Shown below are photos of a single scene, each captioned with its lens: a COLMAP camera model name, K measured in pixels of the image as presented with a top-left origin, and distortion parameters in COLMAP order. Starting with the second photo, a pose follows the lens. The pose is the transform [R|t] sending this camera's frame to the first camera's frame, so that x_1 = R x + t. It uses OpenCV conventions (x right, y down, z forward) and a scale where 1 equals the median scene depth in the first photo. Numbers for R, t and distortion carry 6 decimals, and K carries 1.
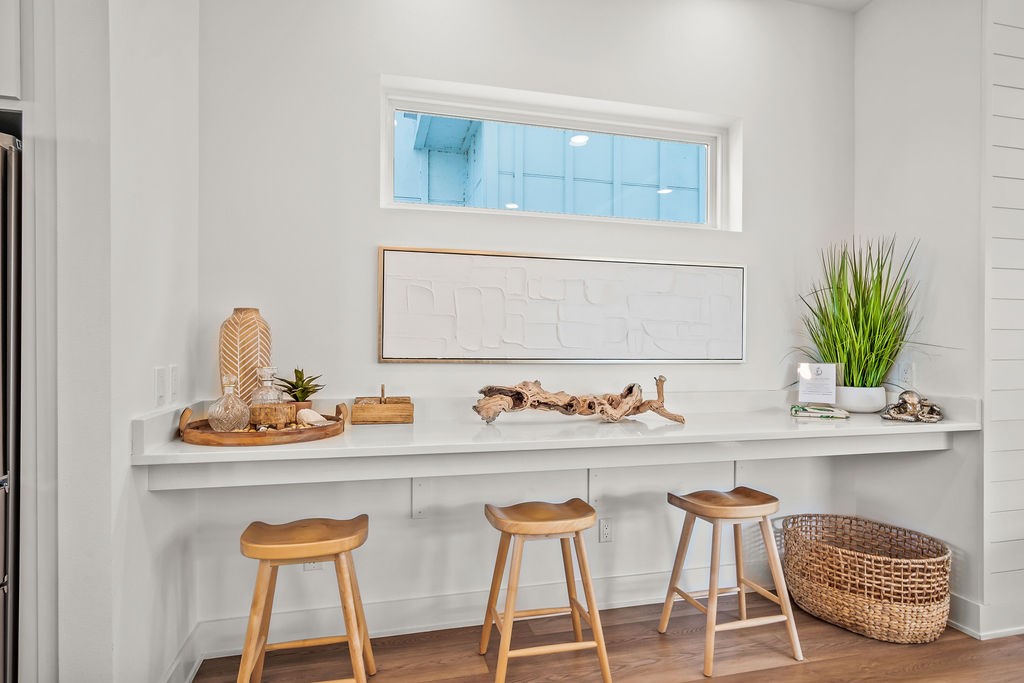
lens RADIAL K [[525.7, 0, 496.6], [0, 525.7, 350.9], [0, 0, 1]] dist [-0.001664, 0.000139]
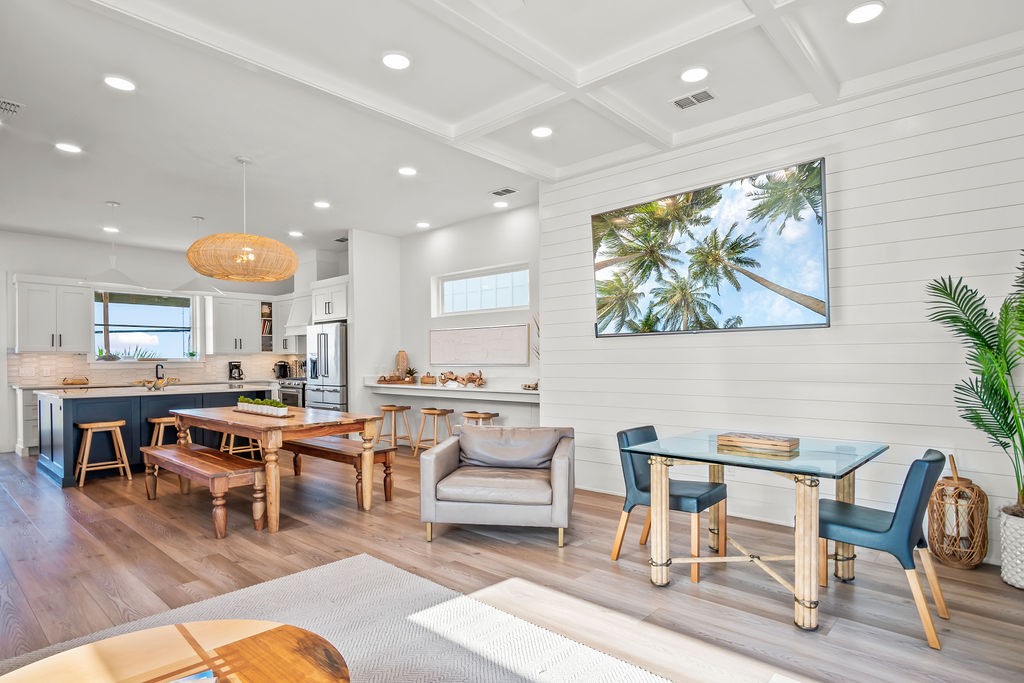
lens RADIAL K [[553.8, 0, 509.9], [0, 553.8, 368.3], [0, 0, 1]] dist [0.003058, 0.002913]
pose [[0.556657, 0.002829, -0.830738, 2.984821], [0.005098, 0.999964, 0.006821, 0.019619], [0.830727, -0.008032, 0.556622, -0.515423]]
